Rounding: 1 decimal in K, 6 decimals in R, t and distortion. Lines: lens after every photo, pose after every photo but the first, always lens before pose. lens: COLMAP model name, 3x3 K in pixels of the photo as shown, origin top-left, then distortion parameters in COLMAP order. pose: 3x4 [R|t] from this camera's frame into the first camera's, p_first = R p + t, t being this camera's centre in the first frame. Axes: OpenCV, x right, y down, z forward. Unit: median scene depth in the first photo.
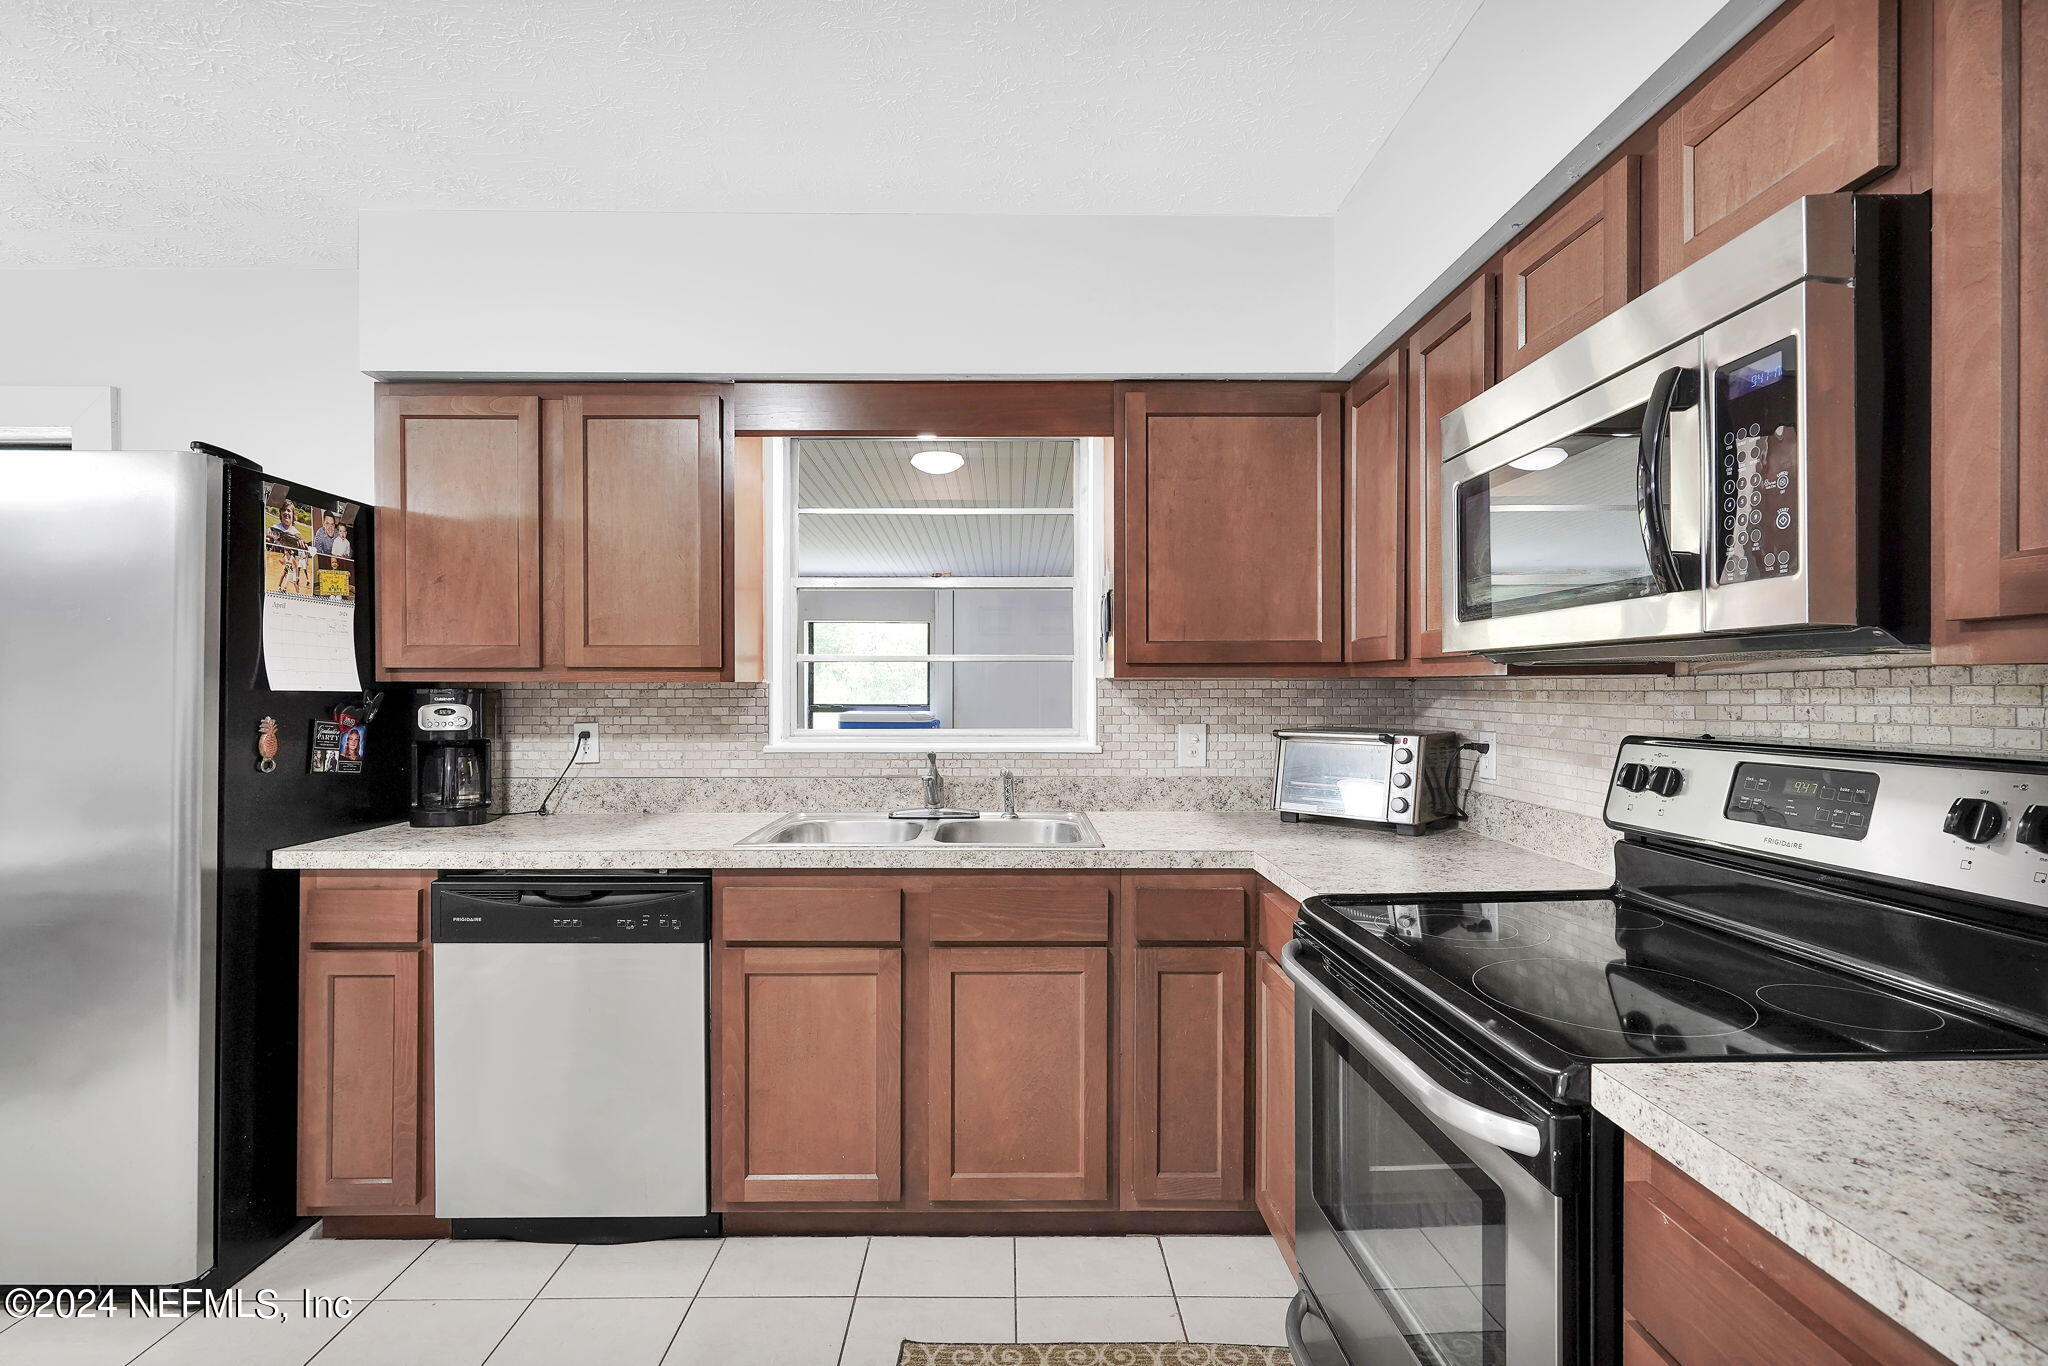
lens RADIAL K [[947.7, 0, 1024.0], [0, 947.7, 683.0], [0, 0, 1]] dist [-0.004840, -0.000175]
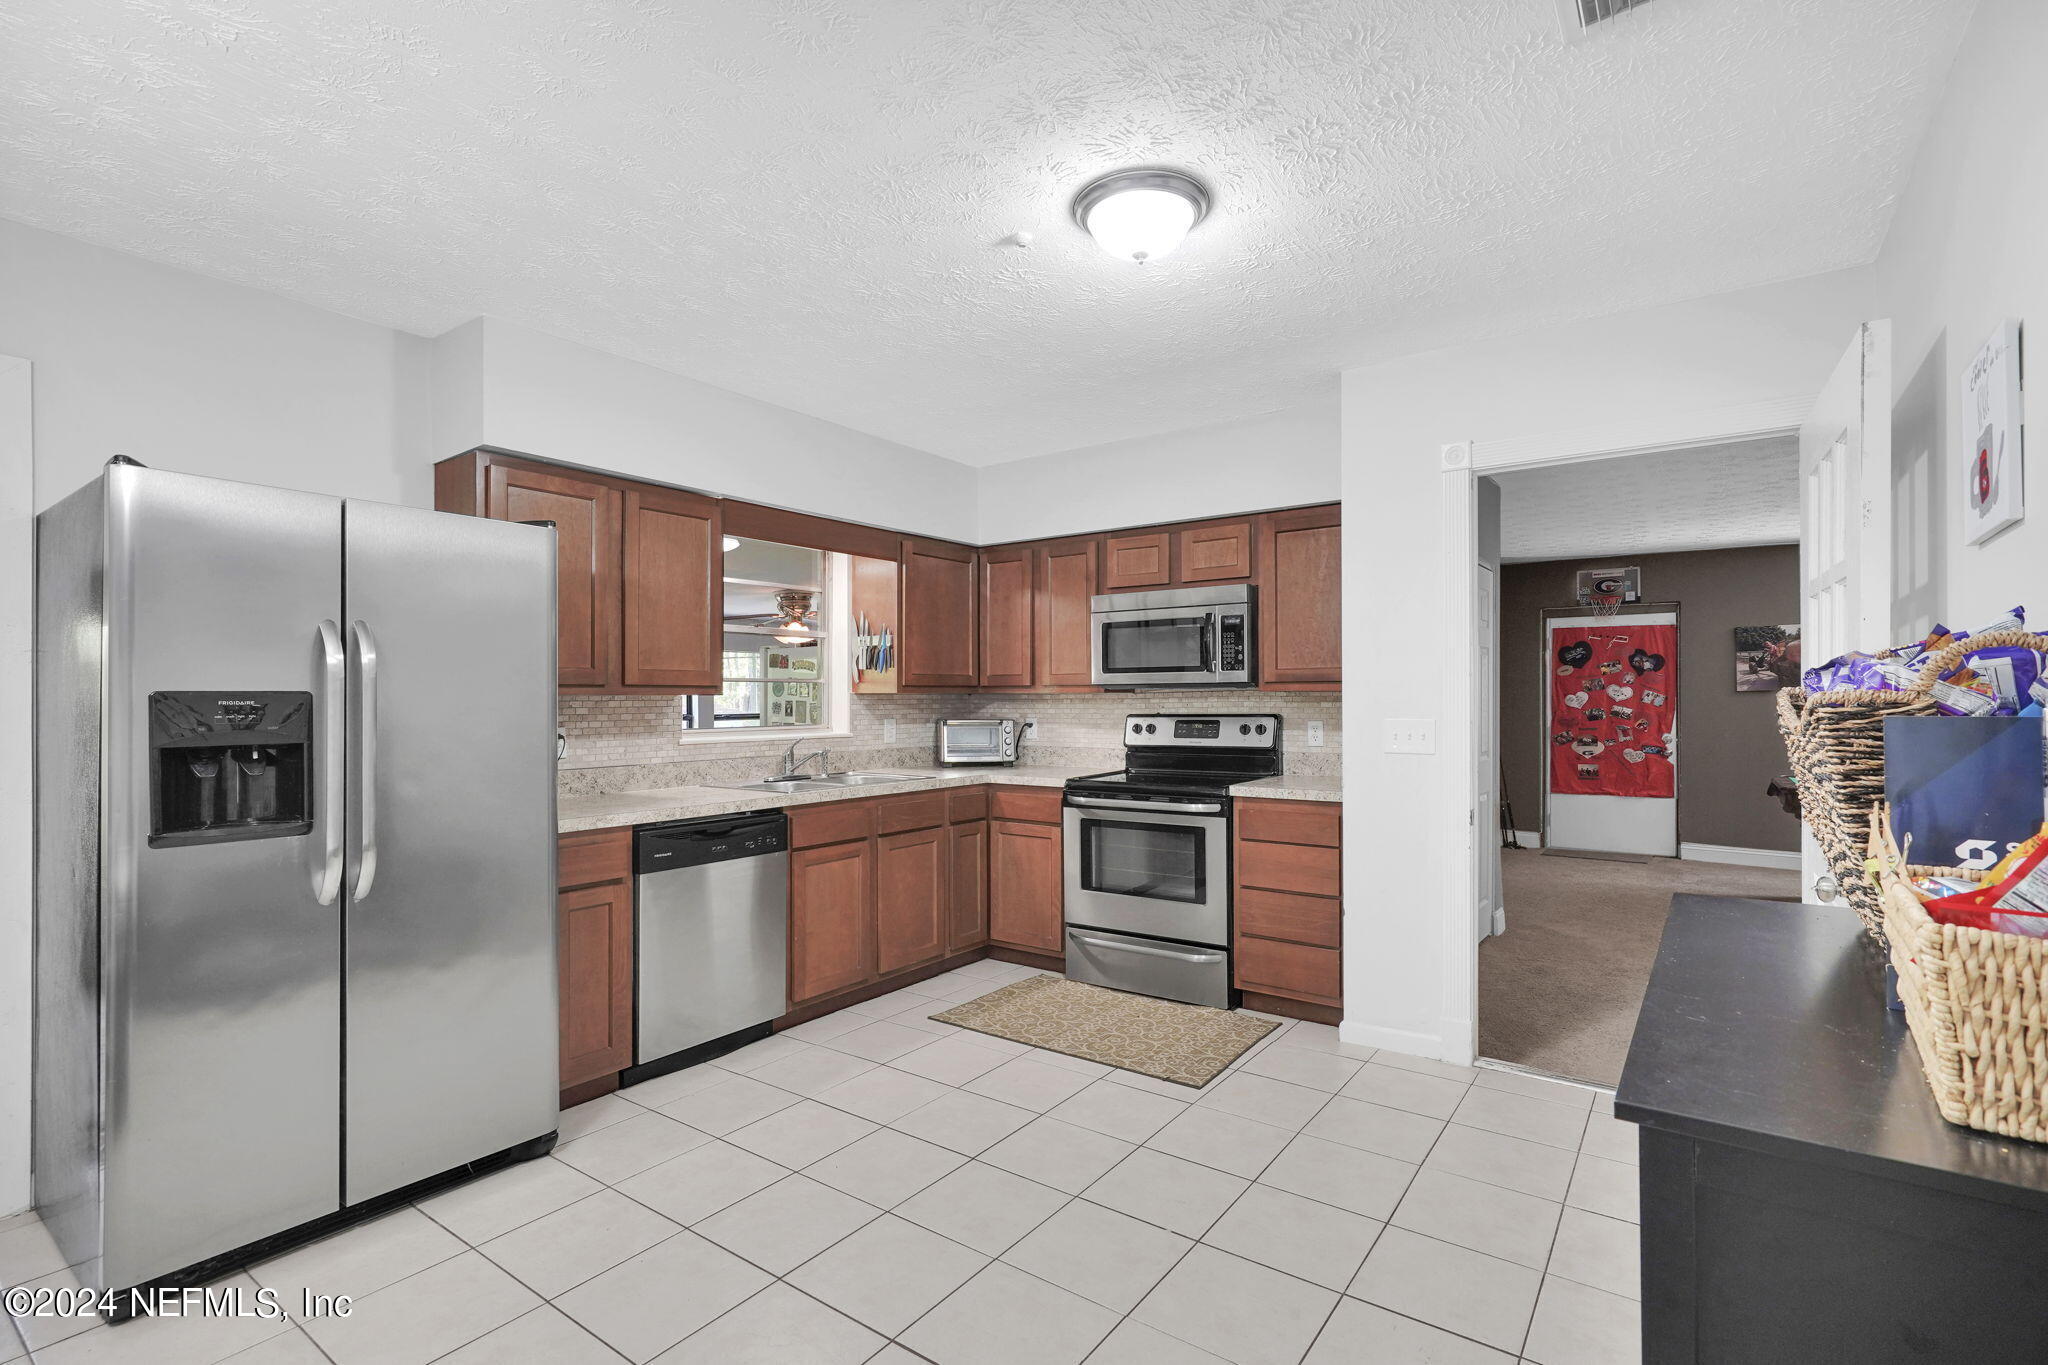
lens RADIAL K [[947.7, 0, 1024.0], [0, 947.7, 682.5], [0, 0, 1]] dist [-0.004840, -0.000175]
pose [[0.597982, 0.010991, 0.801434, -1.388092], [0.000635, 0.999899, -0.014186, 0.000404], [-0.801509, 0.008992, 0.597915, -0.334303]]
